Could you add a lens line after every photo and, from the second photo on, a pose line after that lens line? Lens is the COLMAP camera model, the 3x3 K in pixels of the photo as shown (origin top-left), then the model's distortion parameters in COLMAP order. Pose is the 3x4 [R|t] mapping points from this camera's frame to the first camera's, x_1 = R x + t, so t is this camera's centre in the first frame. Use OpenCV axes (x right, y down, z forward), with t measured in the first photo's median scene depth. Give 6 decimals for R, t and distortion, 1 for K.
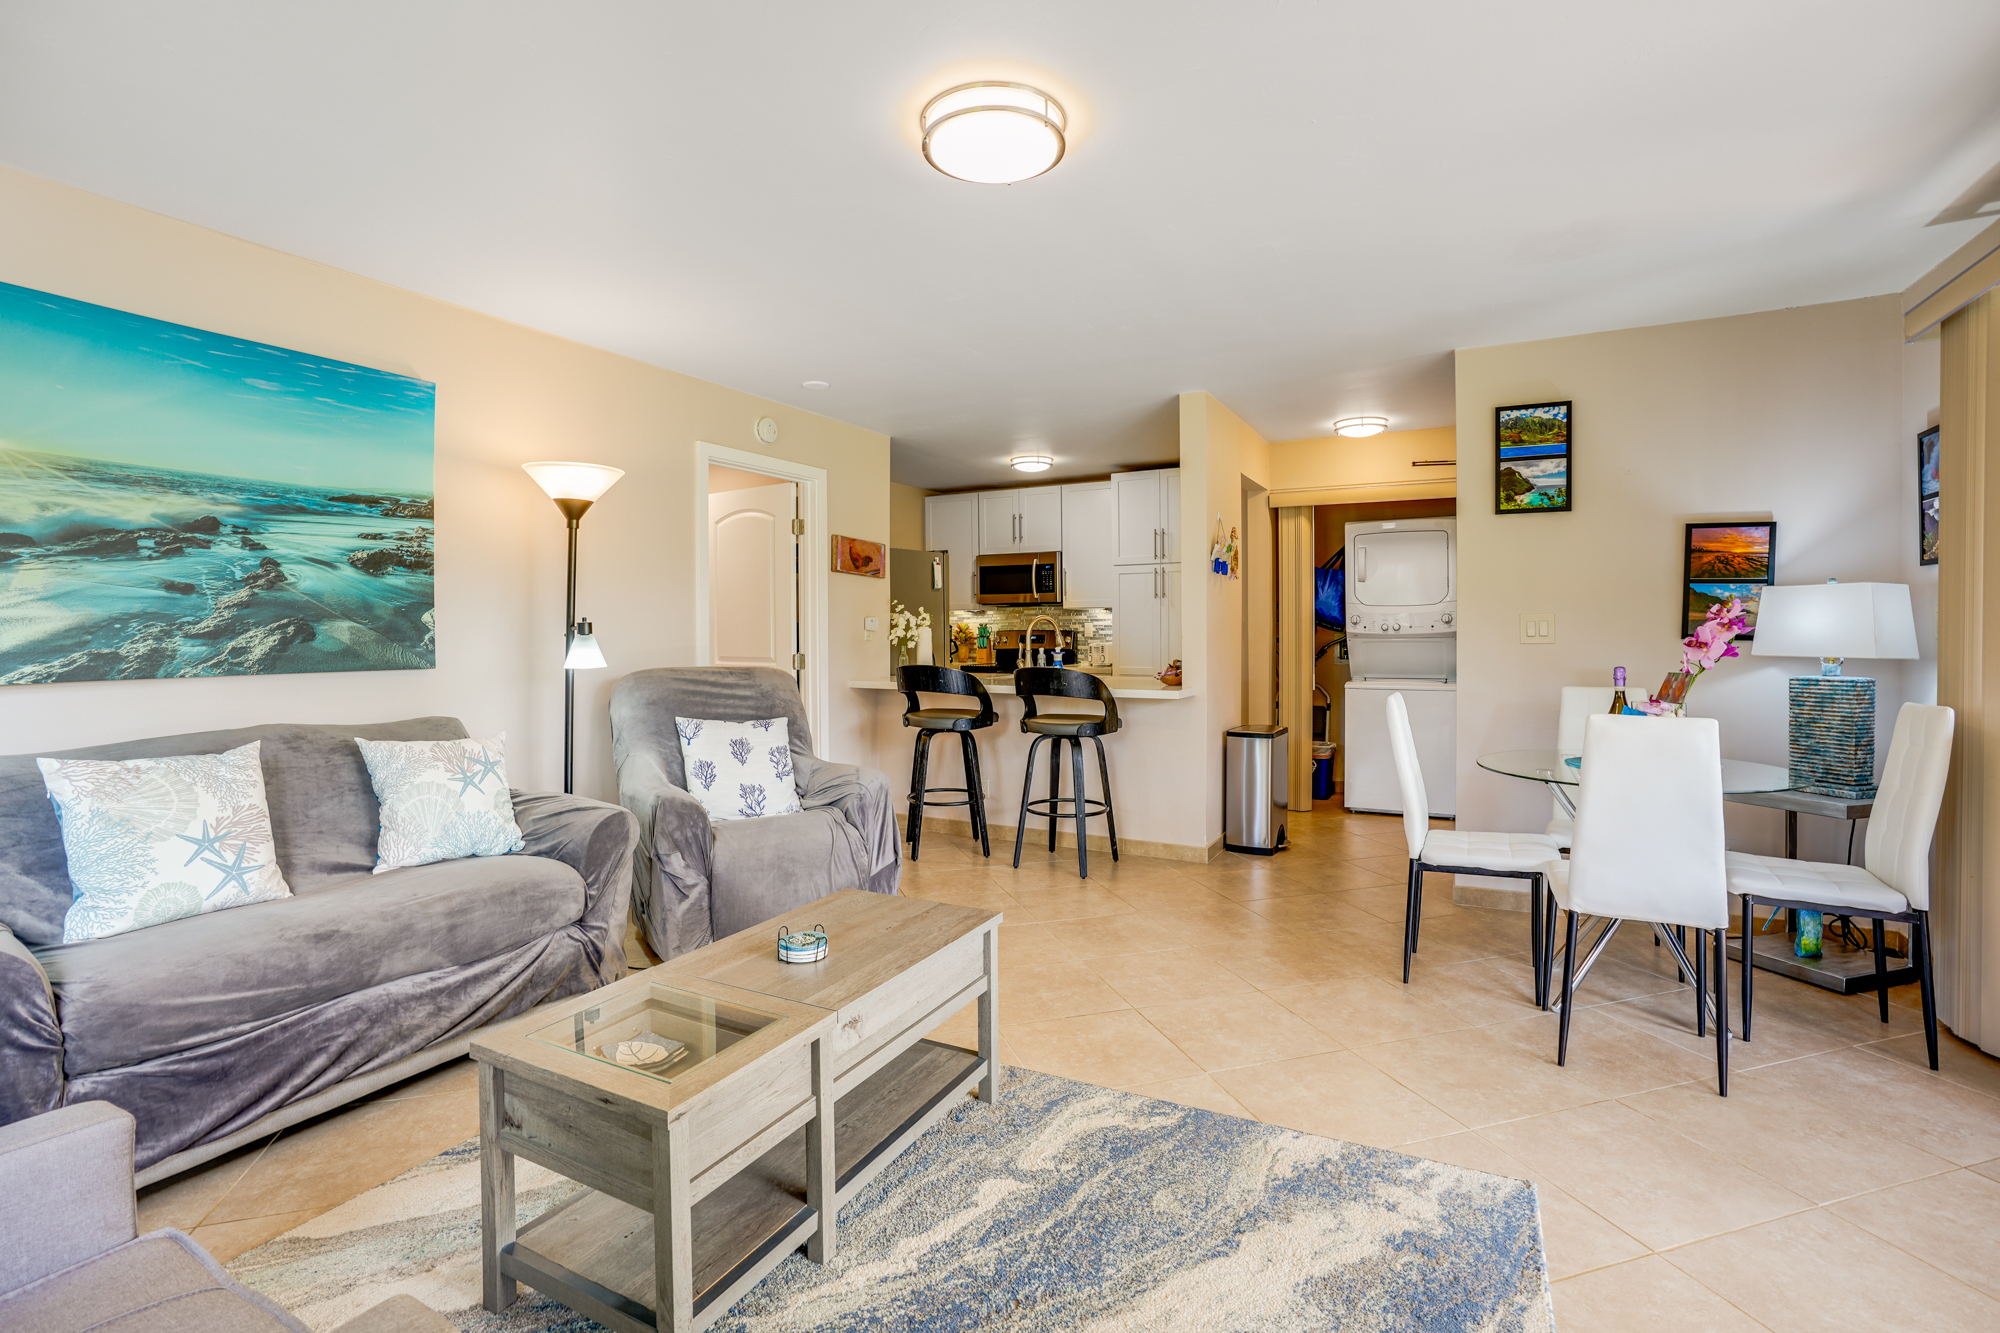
lens RADIAL K [[930.4, 0, 1007.1], [0, 930.4, 630.6], [0, 0, 1]] dist [-0.037228, 0.005922]
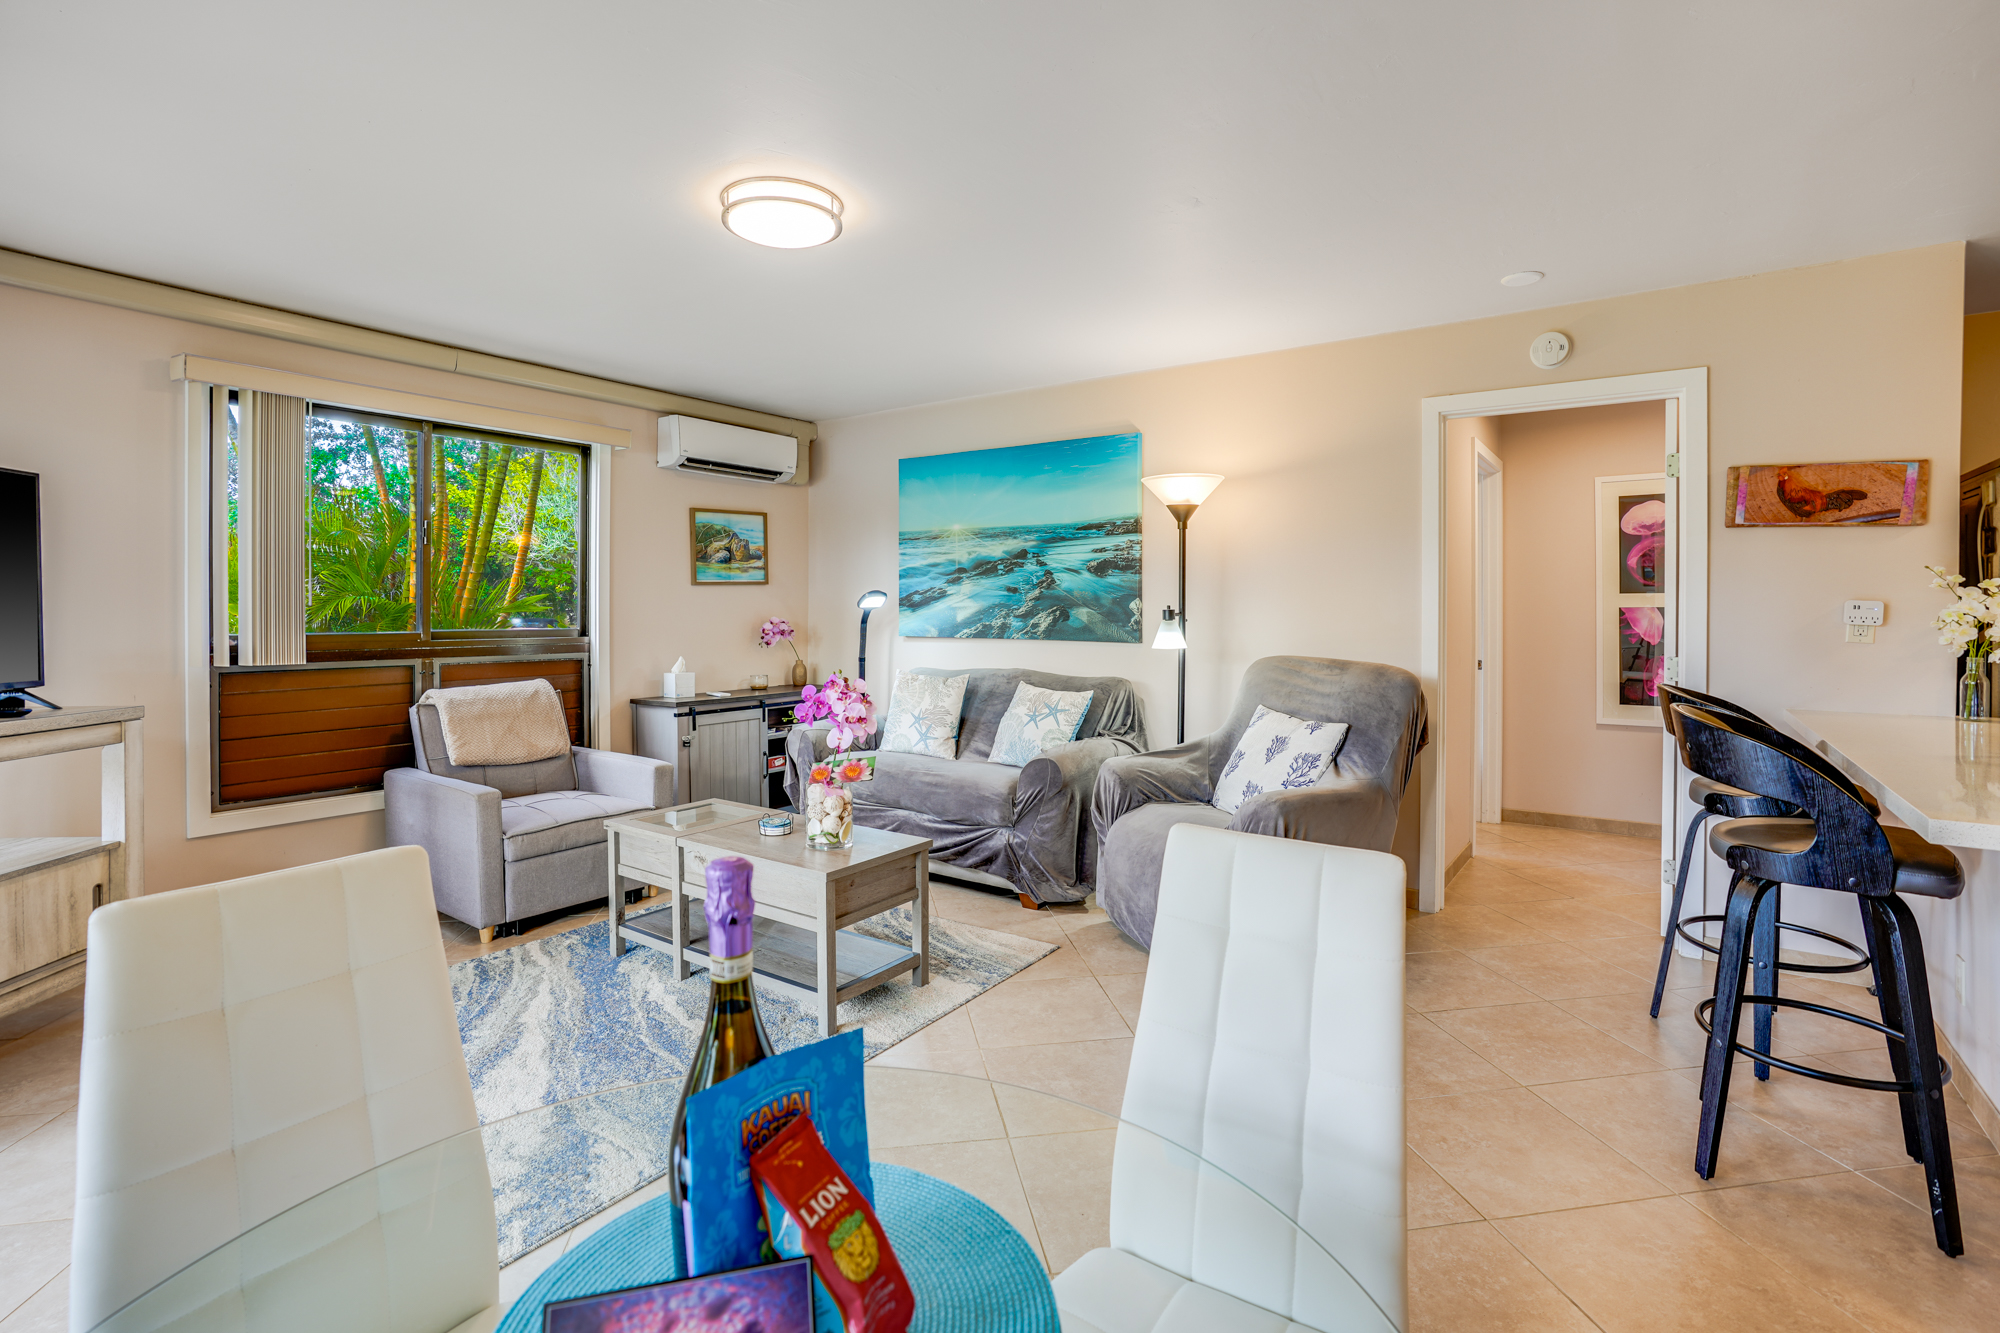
lens RADIAL K [[941.9, 0, 994.2], [0, 941.9, 630.2], [0, 0, 1]] dist [-0.034884, 0.007297]
pose [[-0.135638, 0.029657, -0.990314, 0.530706], [-0.004237, 0.999525, 0.030513, -0.012904], [0.990749, 0.008334, -0.135448, 0.662004]]
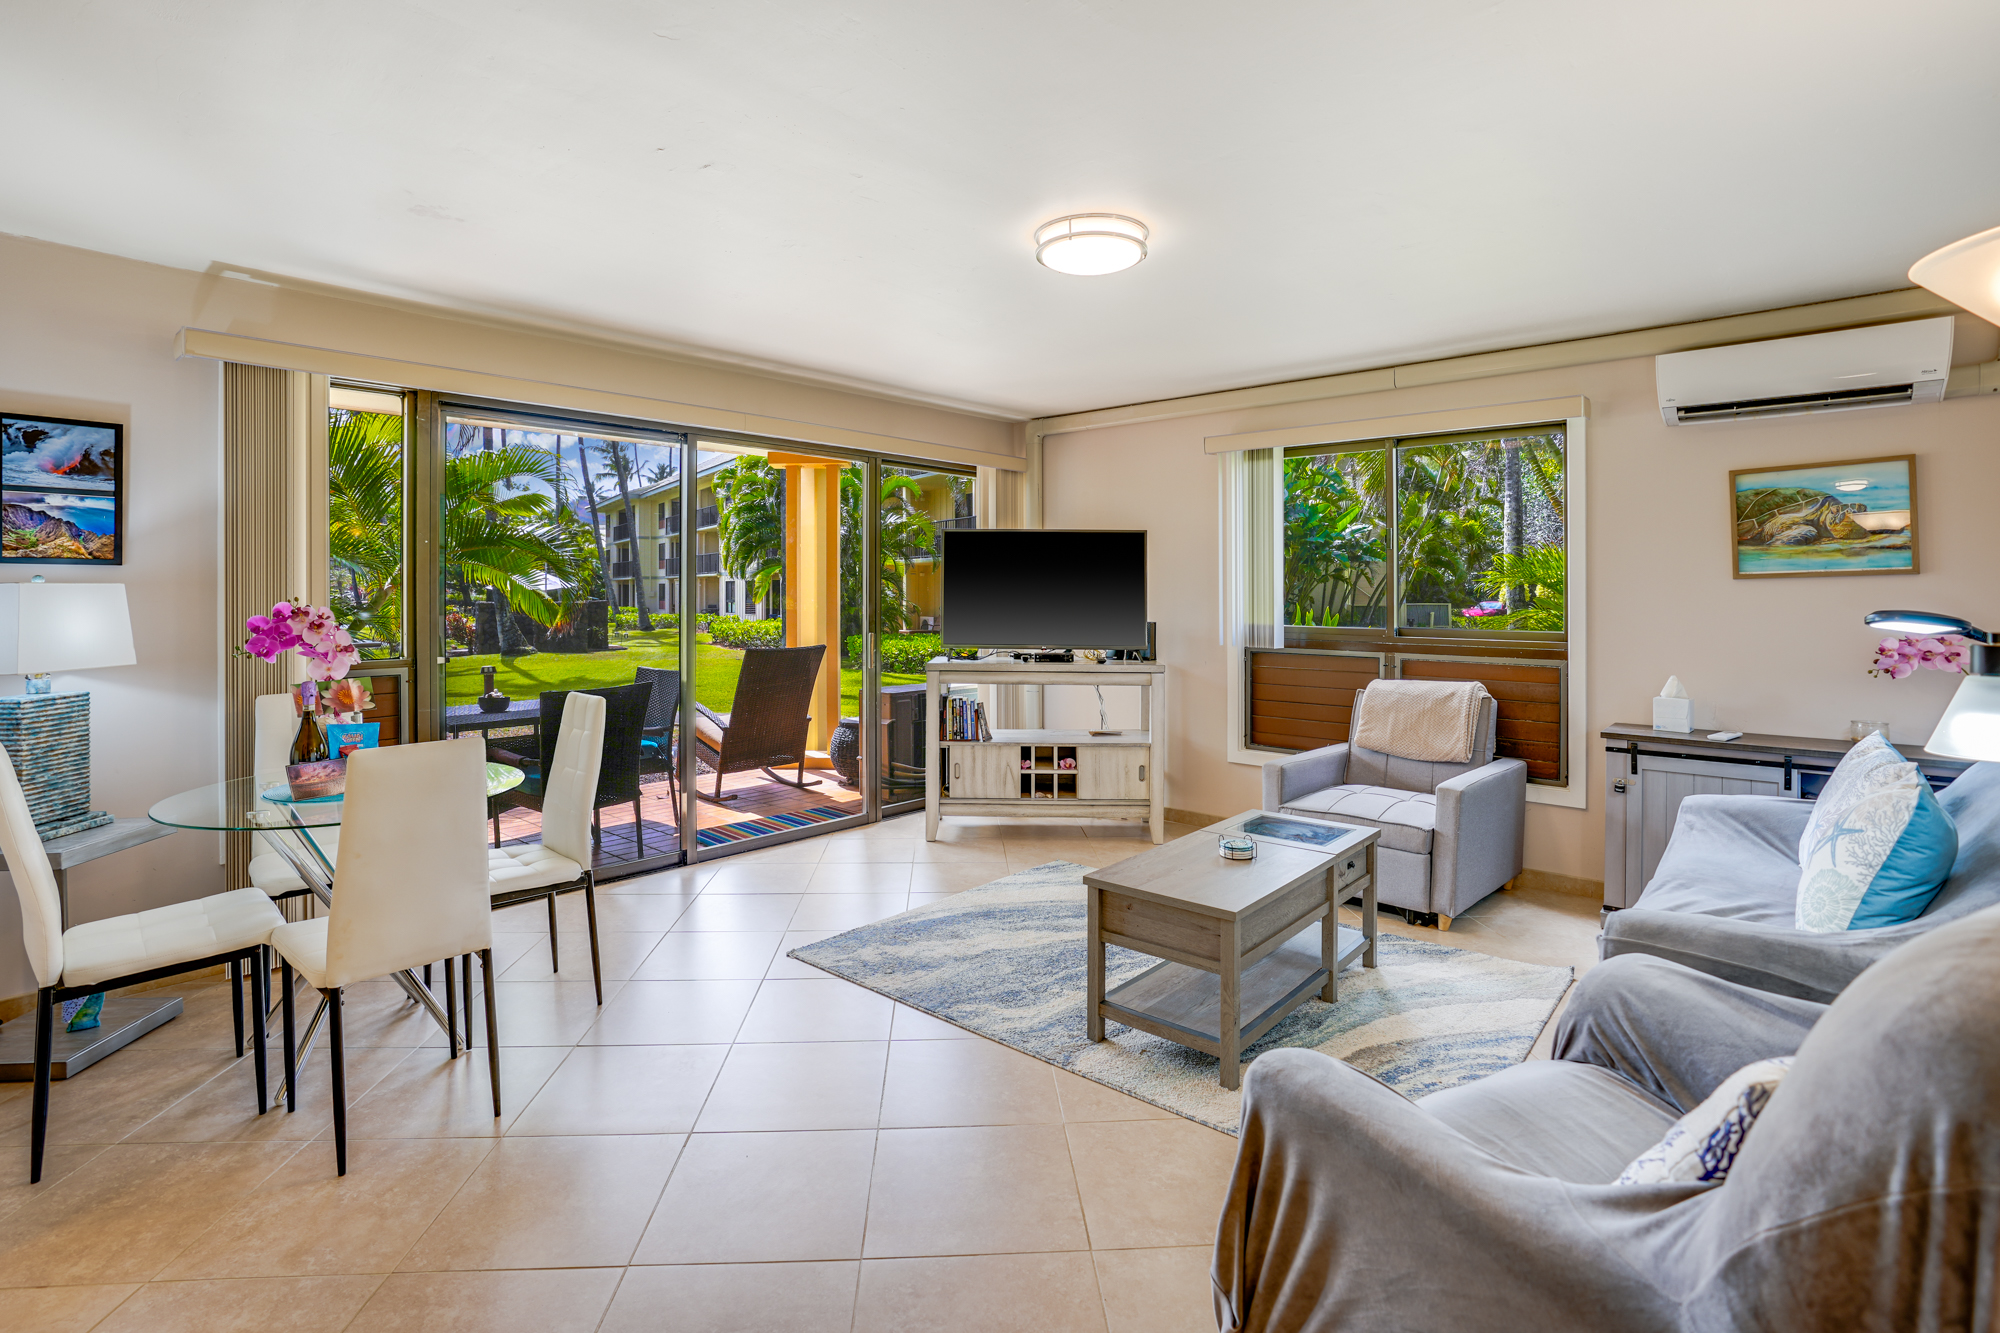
lens RADIAL K [[941.9, 0, 996.9], [0, 941.9, 603.2], [0, 0, 1]] dist [-0.034884, 0.007297]
pose [[-0.969756, 0.002942, 0.244059, -0.090660], [0.006538, 0.999882, 0.013927, -0.024775], [-0.243989, 0.015101, -0.969660, 1.049740]]
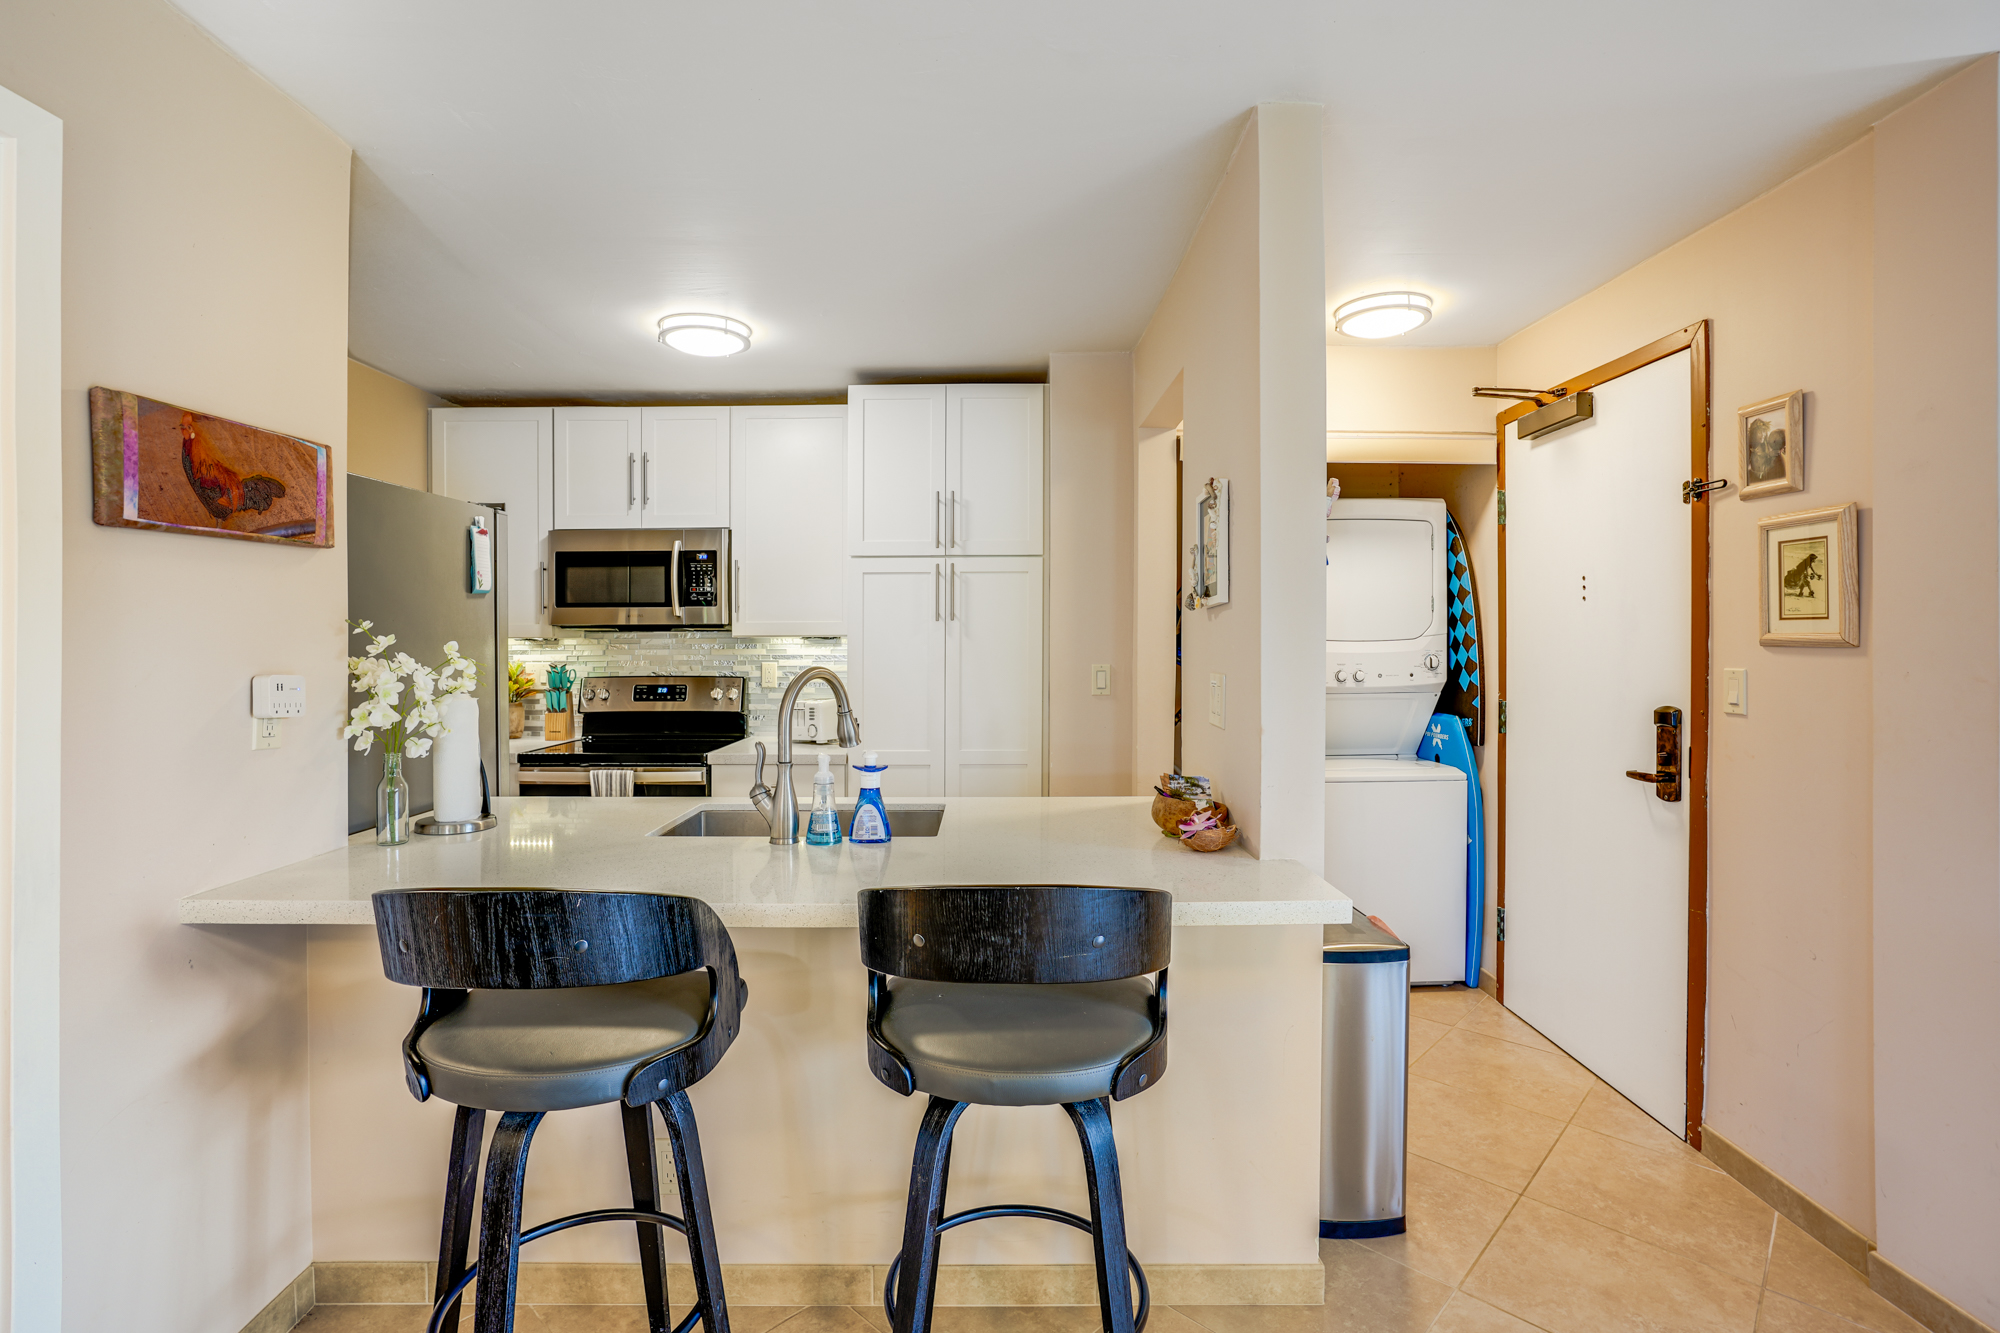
lens RADIAL K [[930.4, 0, 998.7], [0, 930.4, 640.1], [0, 0, 1]] dist [-0.037228, 0.005922]
pose [[0.878681, 0.003538, 0.477396, -0.090919], [-0.000042, 0.999973, -0.007334, -0.027647], [-0.477409, 0.006425, 0.878658, 0.710226]]
